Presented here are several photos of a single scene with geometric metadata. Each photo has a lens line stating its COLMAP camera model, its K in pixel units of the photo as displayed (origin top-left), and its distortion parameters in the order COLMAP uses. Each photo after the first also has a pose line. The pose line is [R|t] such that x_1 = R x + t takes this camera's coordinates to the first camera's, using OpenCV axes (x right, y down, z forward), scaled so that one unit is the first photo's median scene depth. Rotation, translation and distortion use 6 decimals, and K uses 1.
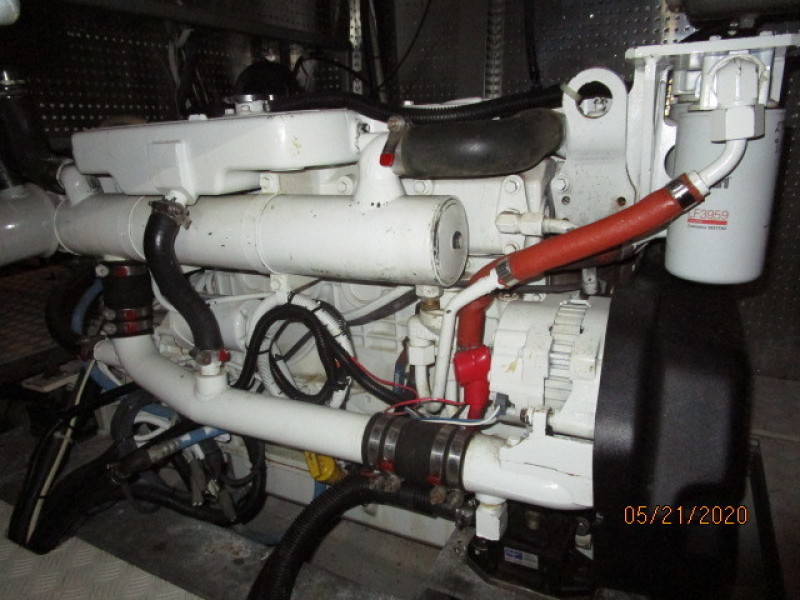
lens RADIAL K [[569.6, 0, 398.4], [0, 569.6, 300.0], [0, 0, 1]] dist [-0.025303, 0.004040]
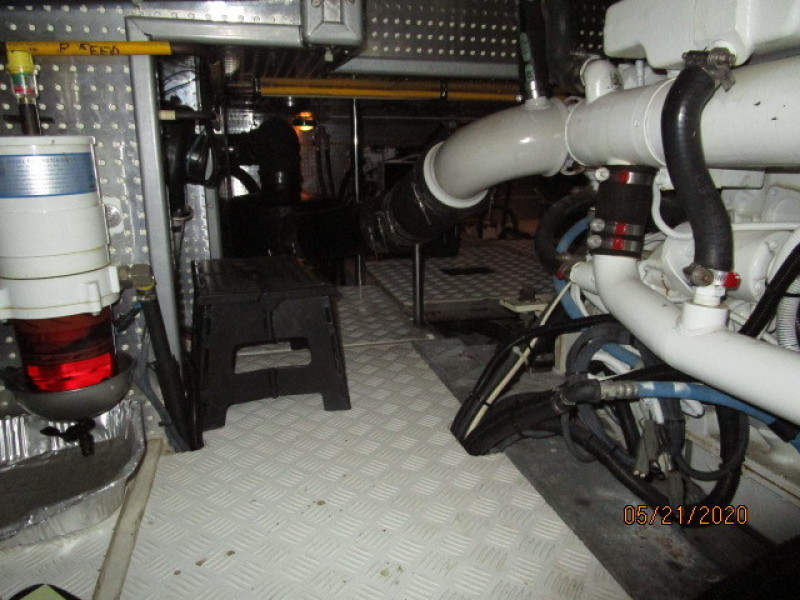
lens RADIAL K [[569.6, 0, 399.9], [0, 569.6, 301.4], [0, 0, 1]] dist [-0.025303, 0.004040]
pose [[0.675064, 0.201957, -0.709579, -0.066839], [-0.226750, 0.972045, 0.060938, 0.152122], [0.702049, 0.119760, 0.701986, 0.174084]]
